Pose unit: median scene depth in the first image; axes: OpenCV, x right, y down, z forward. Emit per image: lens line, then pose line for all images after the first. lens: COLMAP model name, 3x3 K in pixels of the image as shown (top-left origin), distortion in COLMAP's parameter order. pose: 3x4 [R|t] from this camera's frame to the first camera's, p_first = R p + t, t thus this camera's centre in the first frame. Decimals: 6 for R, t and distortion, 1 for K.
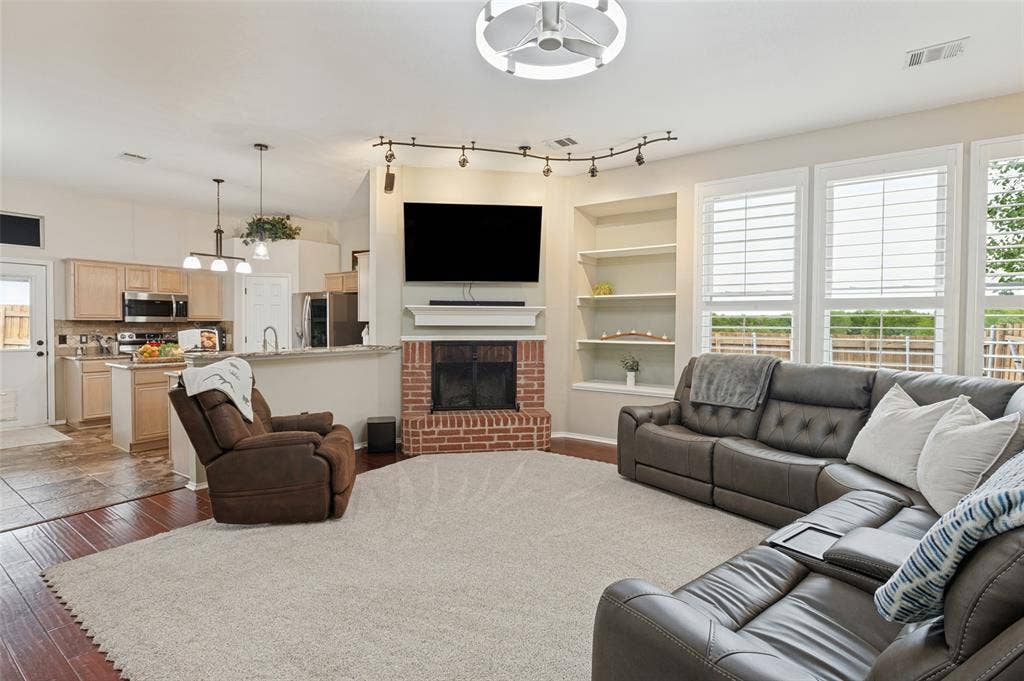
lens RADIAL K [[484.4, 0, 507.7], [0, 484.4, 336.5], [0, 0, 1]] dist [-0.013510, 0.000970]
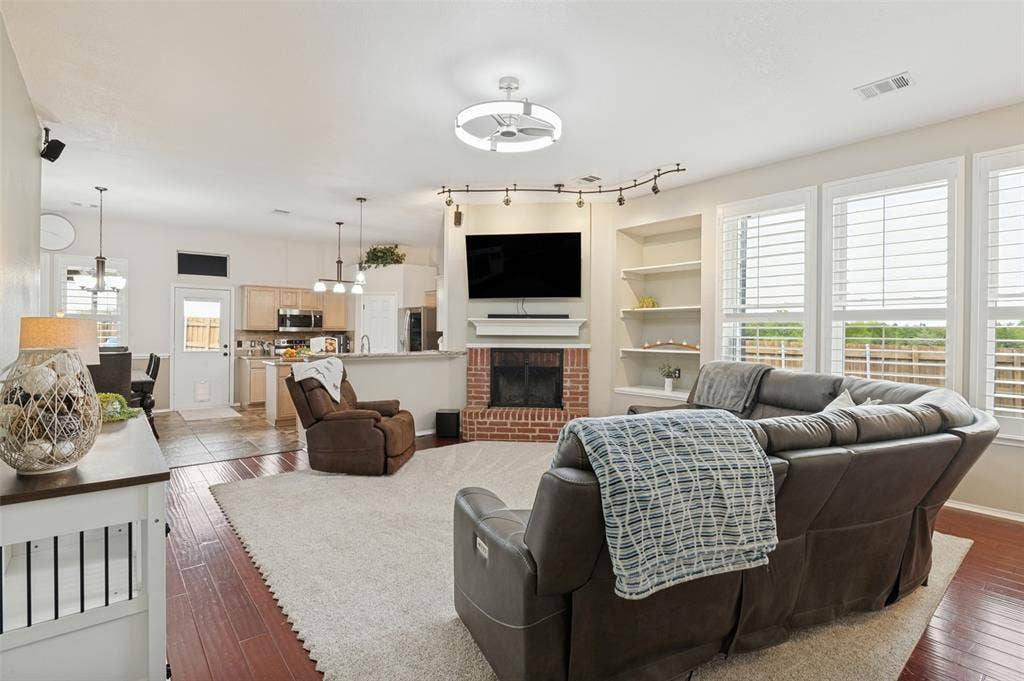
lens RADIAL K [[484.4, 0, 507.9], [0, 484.4, 337.0], [0, 0, 1]] dist [-0.013510, 0.000970]
pose [[0.964985, 0.005407, -0.262249, 0.197716], [-0.010697, 0.999767, -0.018748, 0.004520], [0.262086, 0.020896, 0.964818, -0.148031]]
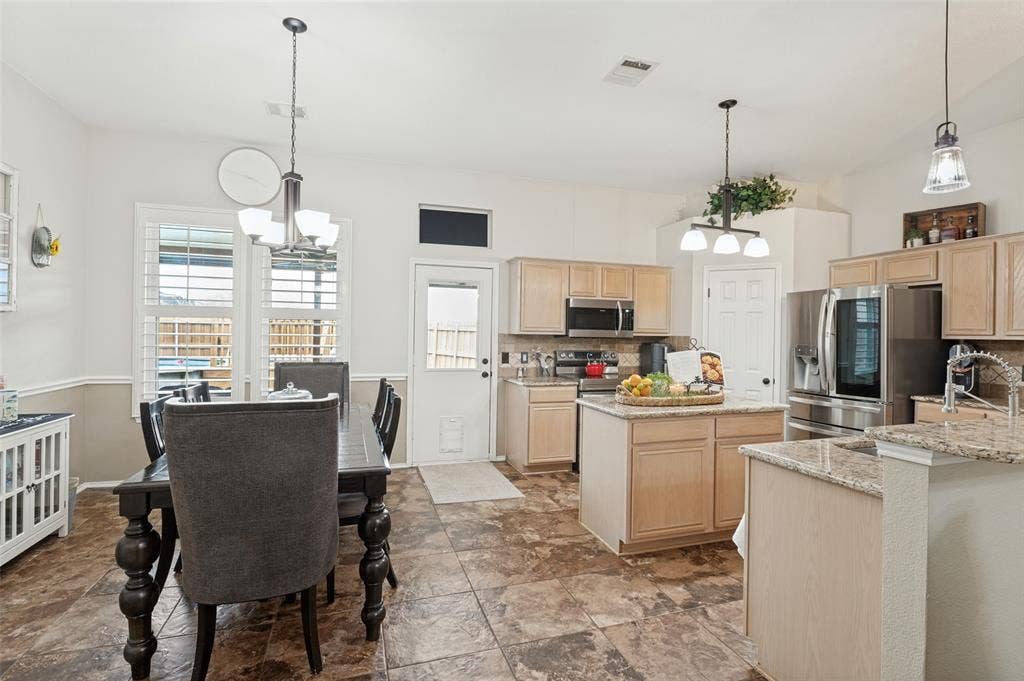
lens RADIAL K [[484.4, 0, 508.0], [0, 484.4, 336.1], [0, 0, 1]] dist [-0.013510, 0.000970]
pose [[0.798191, 0.005999, -0.602375, -0.489381], [-0.024854, 0.999427, -0.022981, -0.013596], [0.601892, 0.033315, 0.797882, 0.389865]]
